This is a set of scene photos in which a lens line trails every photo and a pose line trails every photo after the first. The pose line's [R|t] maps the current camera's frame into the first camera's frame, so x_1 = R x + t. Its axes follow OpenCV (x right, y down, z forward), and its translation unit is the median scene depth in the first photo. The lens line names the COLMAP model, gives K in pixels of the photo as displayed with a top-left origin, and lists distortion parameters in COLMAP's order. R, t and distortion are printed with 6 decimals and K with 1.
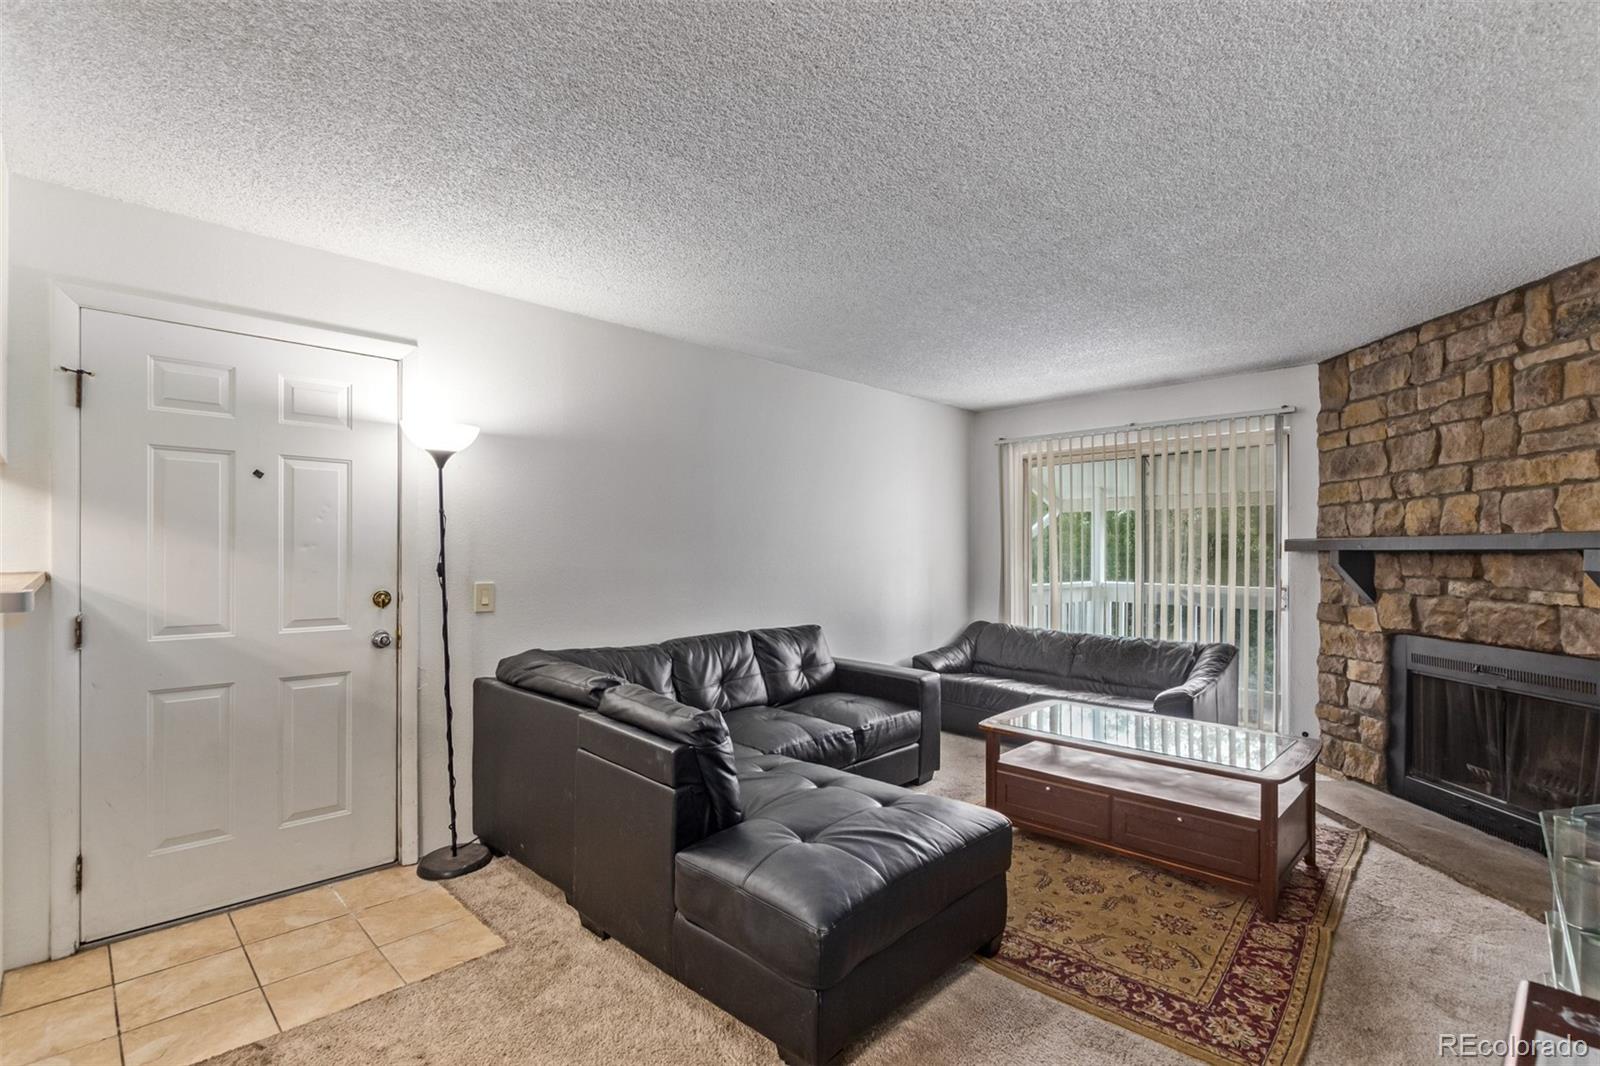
lens RADIAL K [[744.8, 0, 830.4], [0, 744.8, 559.0], [0, 0, 1]] dist [0.010531, -0.004718]
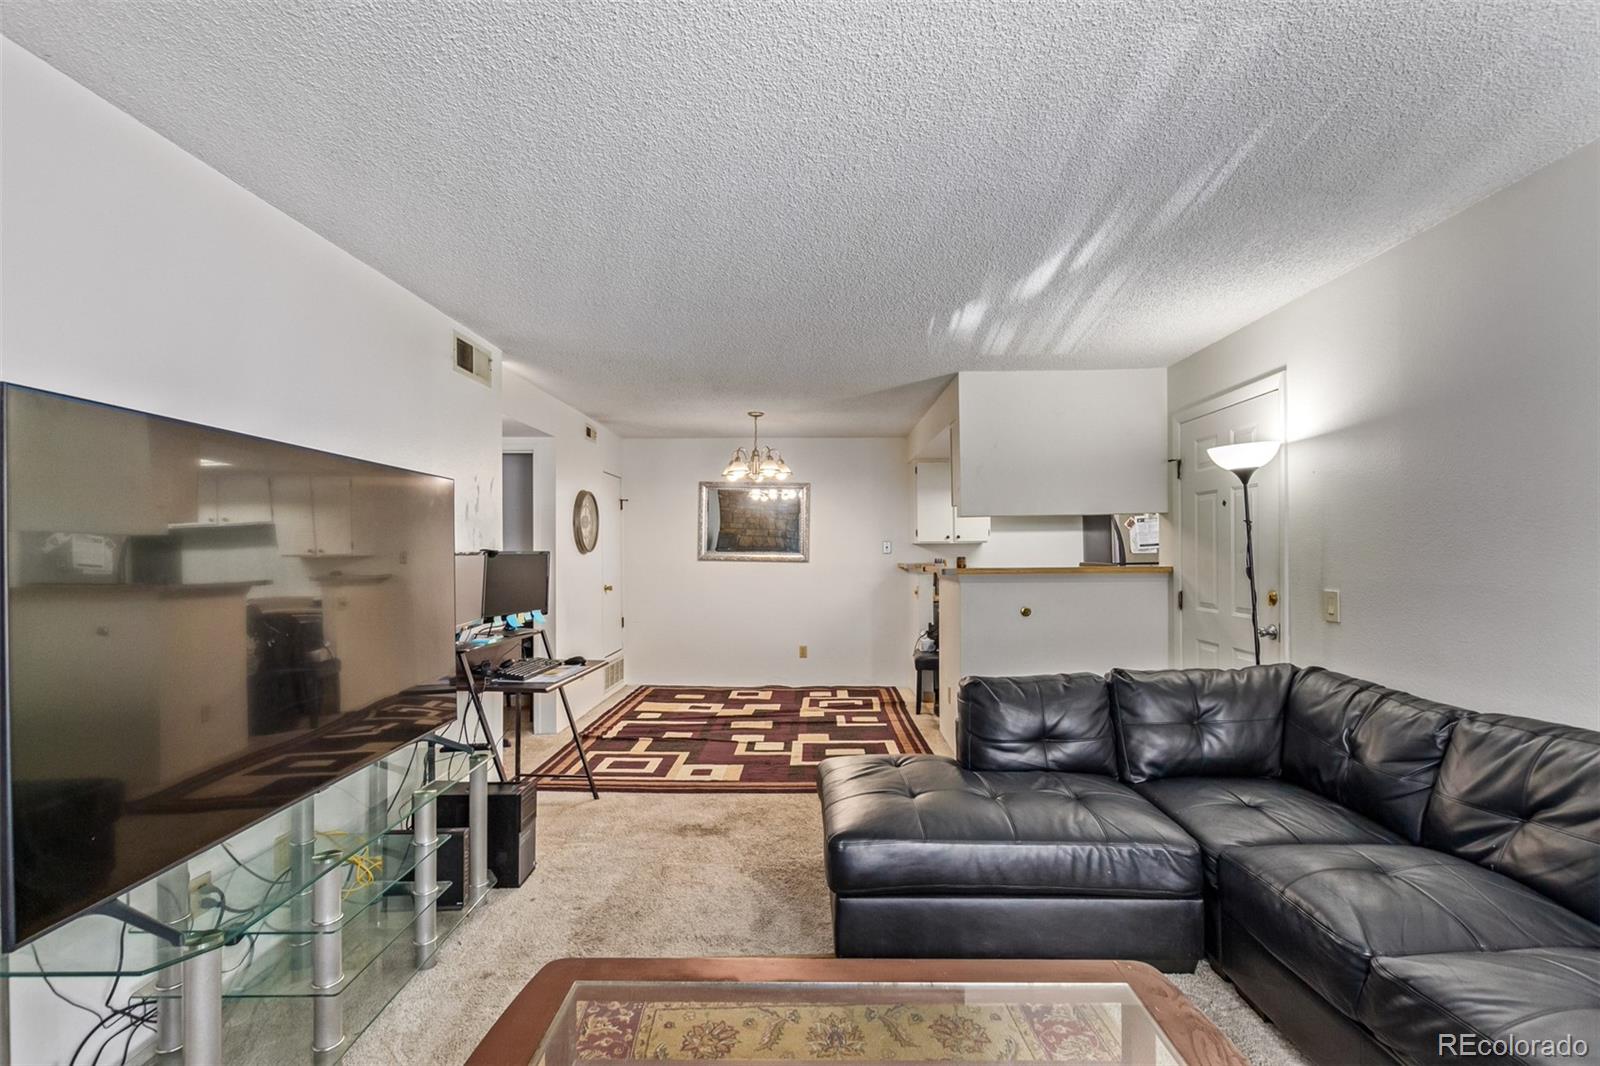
lens RADIAL K [[711.4, 0, 802.3], [0, 711.4, 539.1], [0, 0, 1]] dist [-0.025974, 0.000081]
pose [[-0.738818, -0.012285, -0.673793, 0.591952], [-0.003813, 0.999894, -0.014049, -0.014702], [0.673894, -0.007811, -0.738787, 1.100210]]
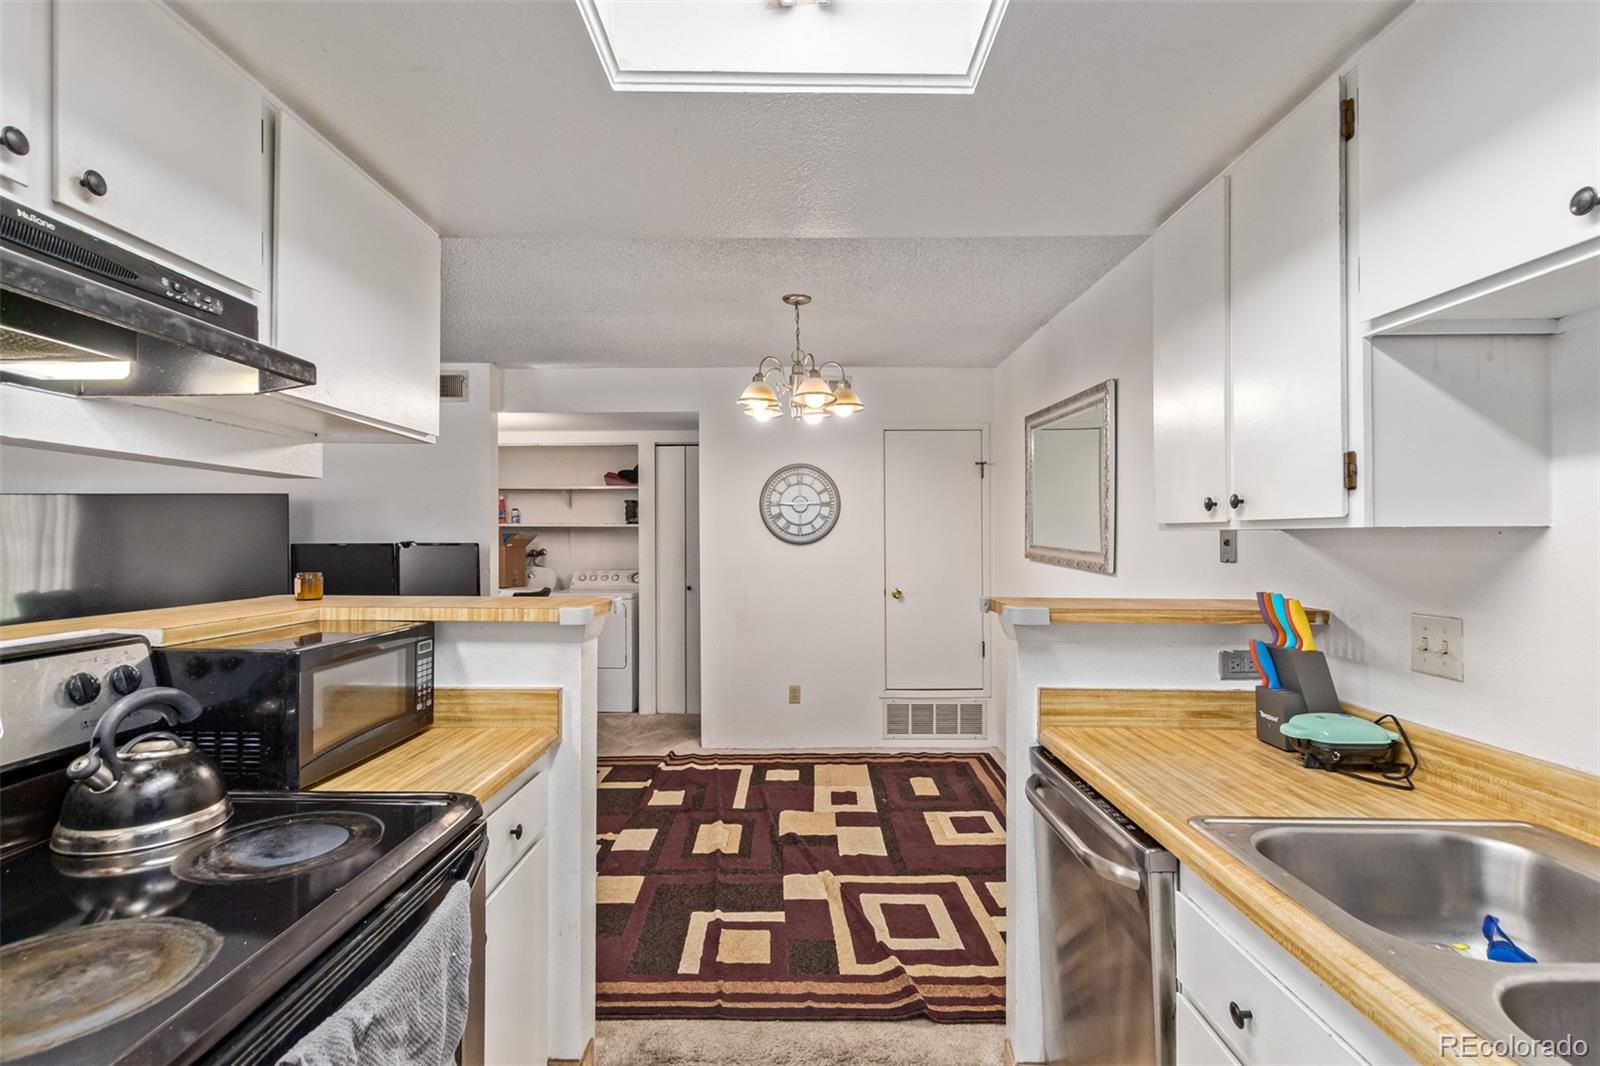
lens RADIAL K [[744.8, 0, 800.7], [0, 744.8, 537.6], [0, 0, 1]] dist [0.010531, -0.004718]
pose [[-0.688835, -0.006642, 0.724888, -1.131283], [0.005403, 0.999883, 0.014296, -0.035118], [-0.724898, 0.013764, -0.688719, 0.474916]]
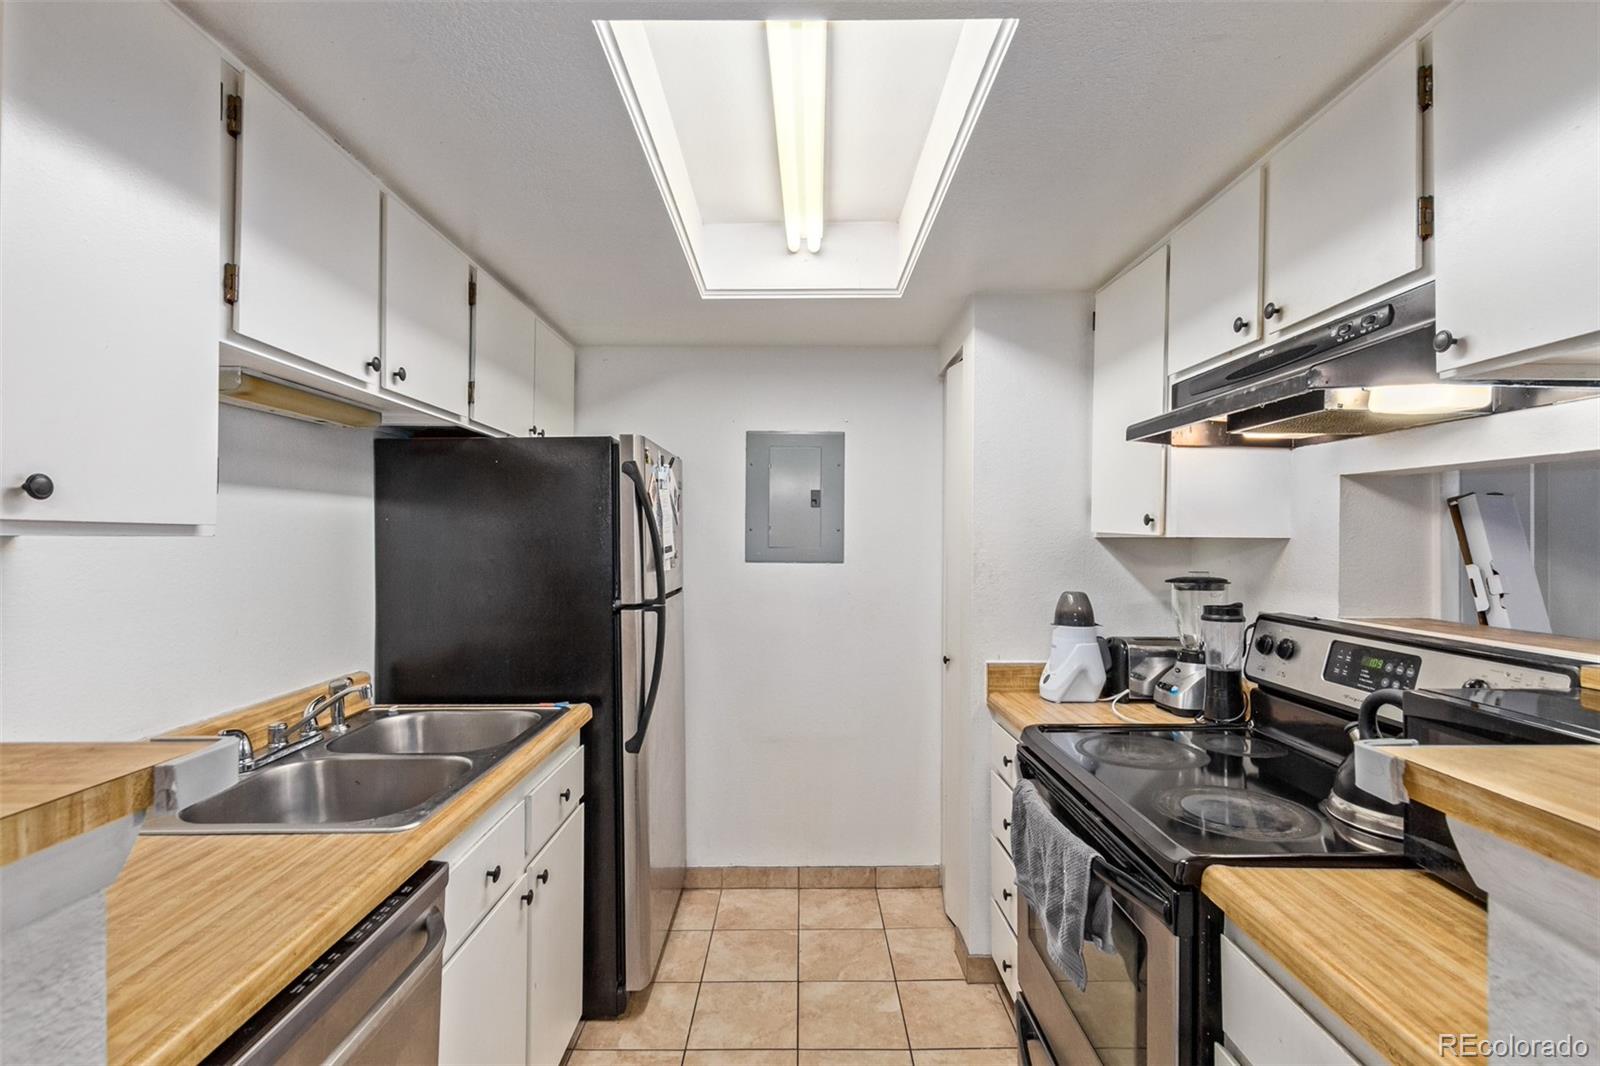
lens RADIAL K [[744.8, 0, 802.5], [0, 744.8, 542.0], [0, 0, 1]] dist [0.010531, -0.004718]
pose [[0.694414, -0.001983, -0.719573, -0.625757], [-0.008350, 0.999907, -0.010814, -0.029530], [0.719527, 0.013518, 0.694333, -0.005323]]
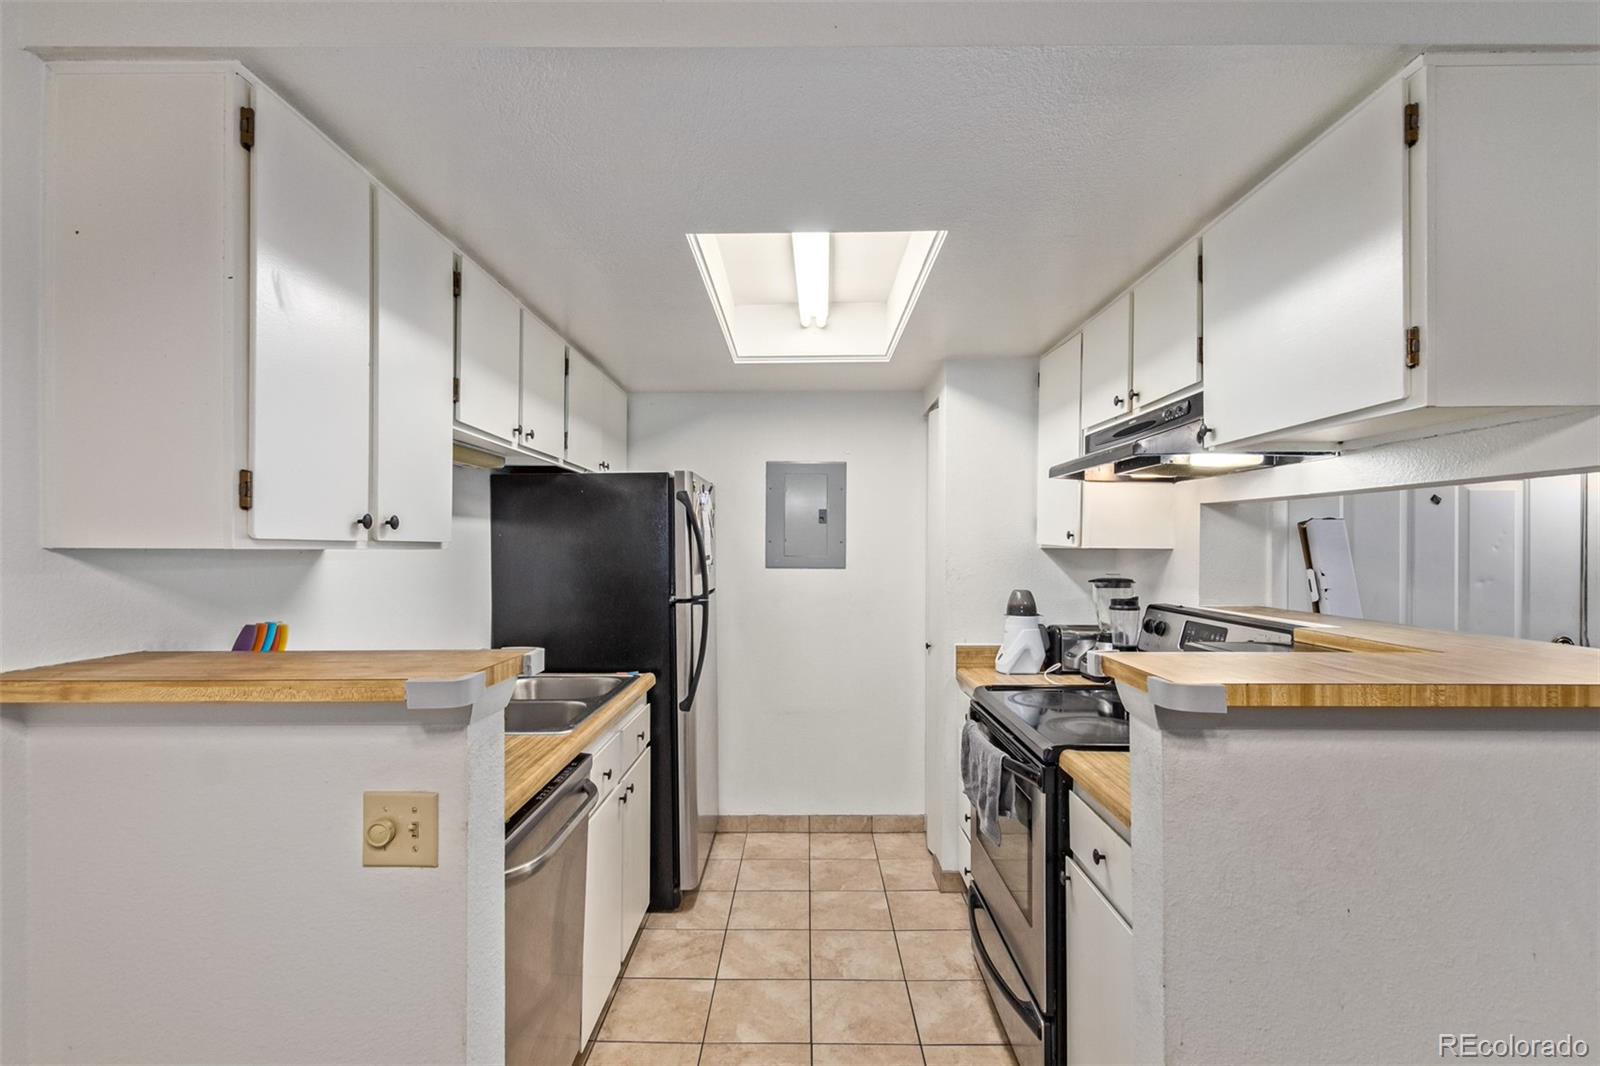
lens RADIAL K [[744.8, 0, 799.4], [0, 744.8, 555.0], [0, 0, 1]] dist [0.010531, -0.004718]
pose [[0.684137, 0.001051, -0.729353, -0.484254], [-0.007102, 0.999961, -0.005221, -0.028441], [0.729319, 0.008752, 0.684118, -0.146271]]
